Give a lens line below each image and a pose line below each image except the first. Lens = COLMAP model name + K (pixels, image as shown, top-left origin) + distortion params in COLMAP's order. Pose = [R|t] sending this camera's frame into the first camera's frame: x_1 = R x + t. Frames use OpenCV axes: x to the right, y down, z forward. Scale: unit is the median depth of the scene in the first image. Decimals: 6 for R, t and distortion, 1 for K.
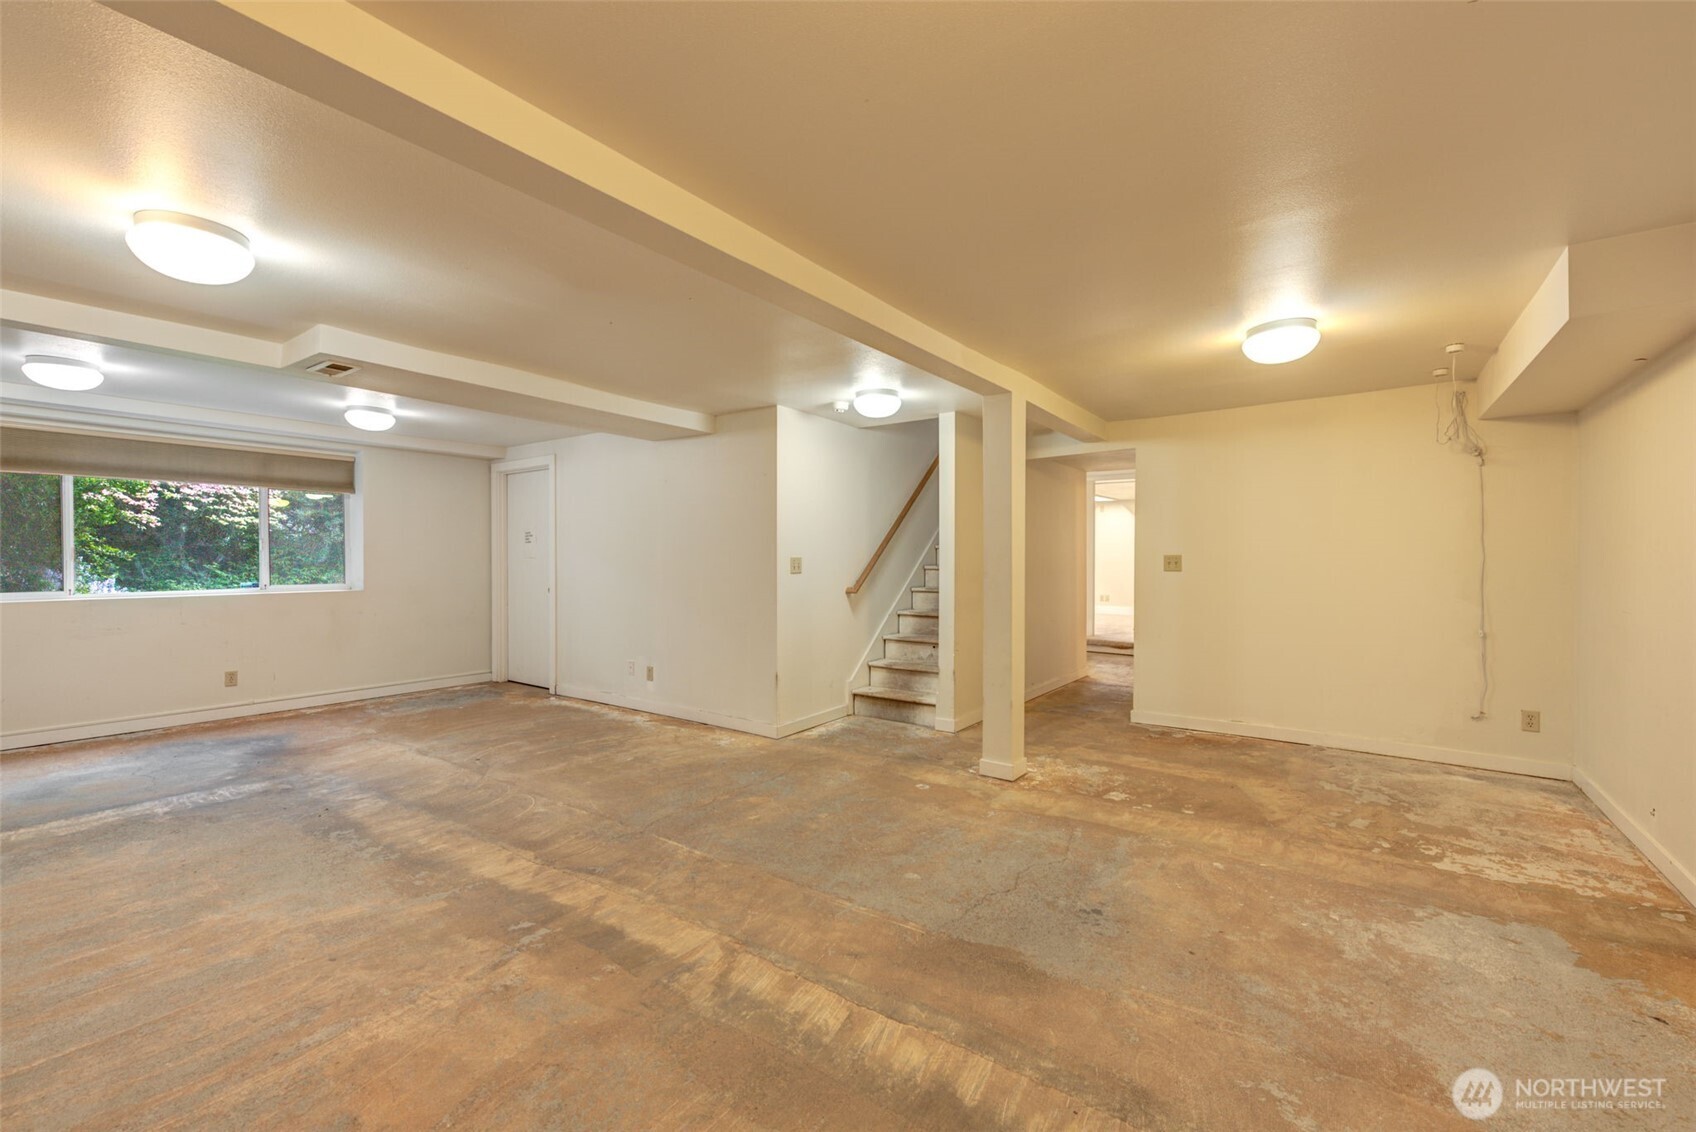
lens RADIAL K [[682.7, 0, 860.0], [0, 682.7, 558.6], [0, 0, 1]] dist [-0.004126, -0.000430]
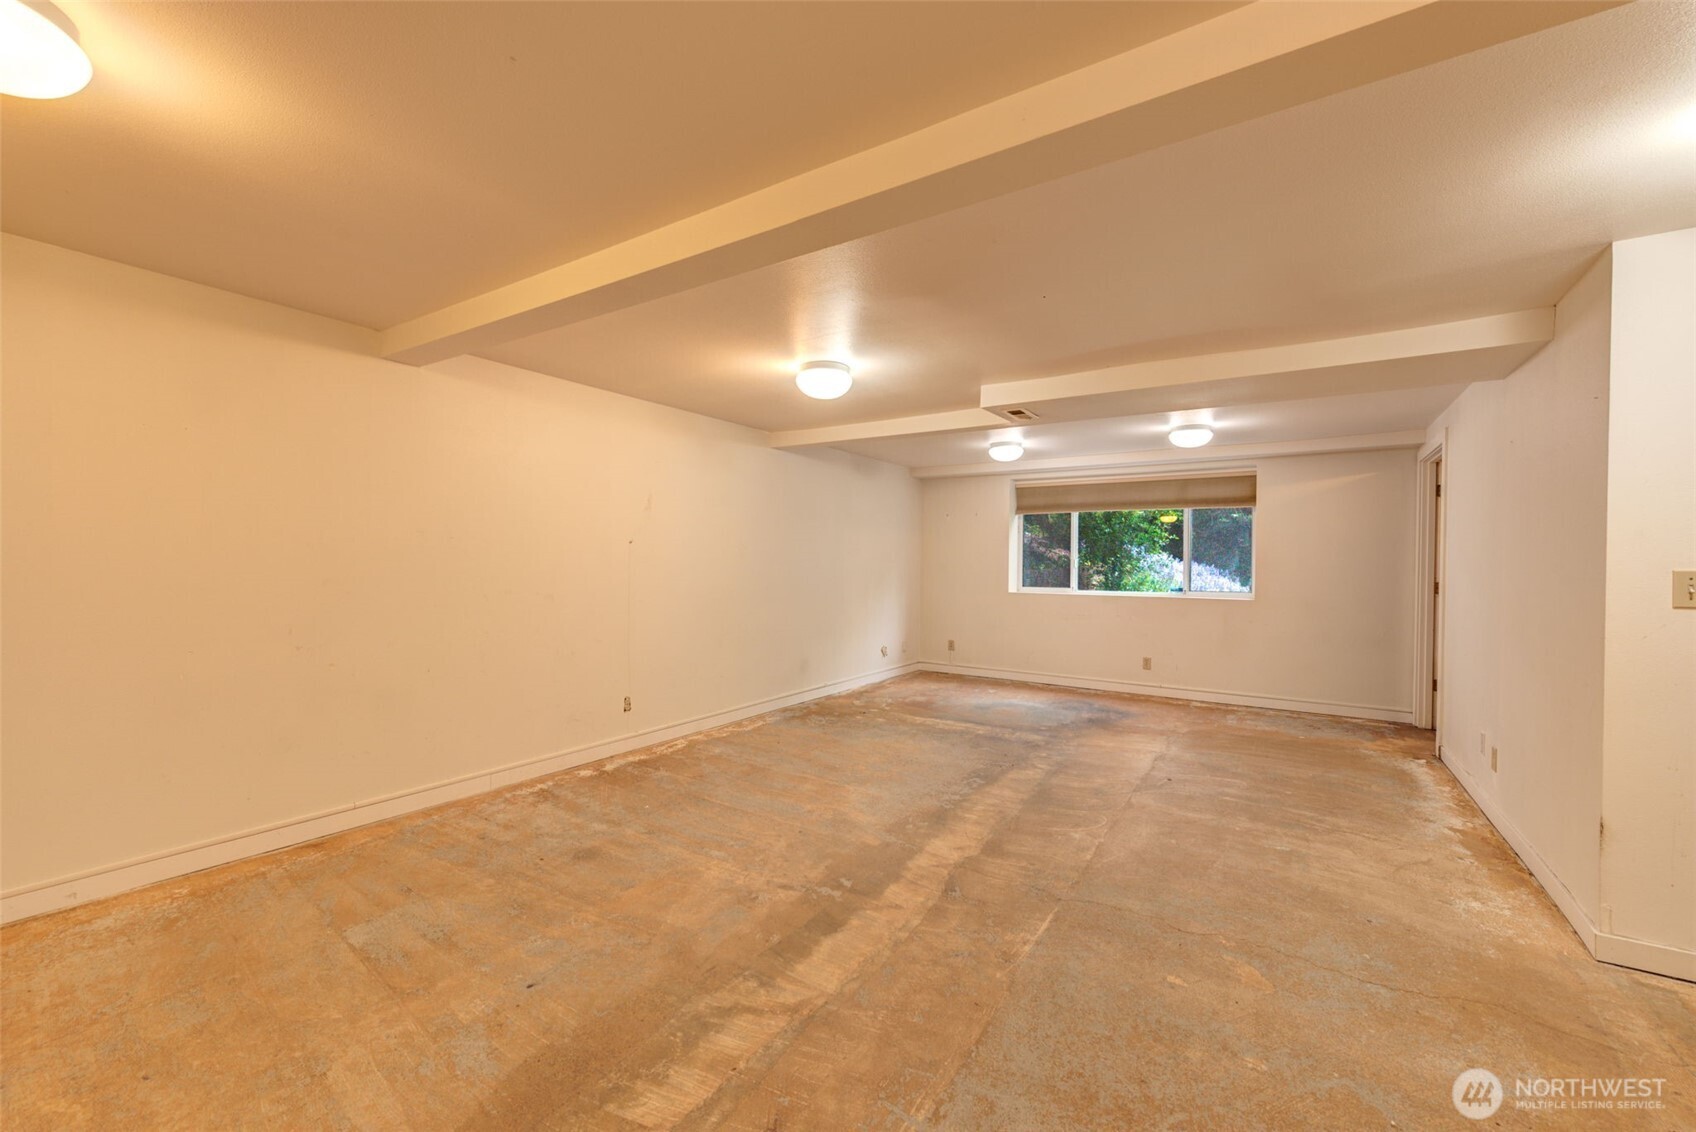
lens RADIAL K [[658.6, 0, 860.5], [0, 658.6, 570.4], [0, 0, 1]] dist [0.003427, -0.000597]
pose [[0.055717, 0.011771, -0.998377, 0.474948], [-0.014087, 0.999840, 0.011002, -0.001719], [0.998347, 0.013451, 0.055874, 0.738586]]
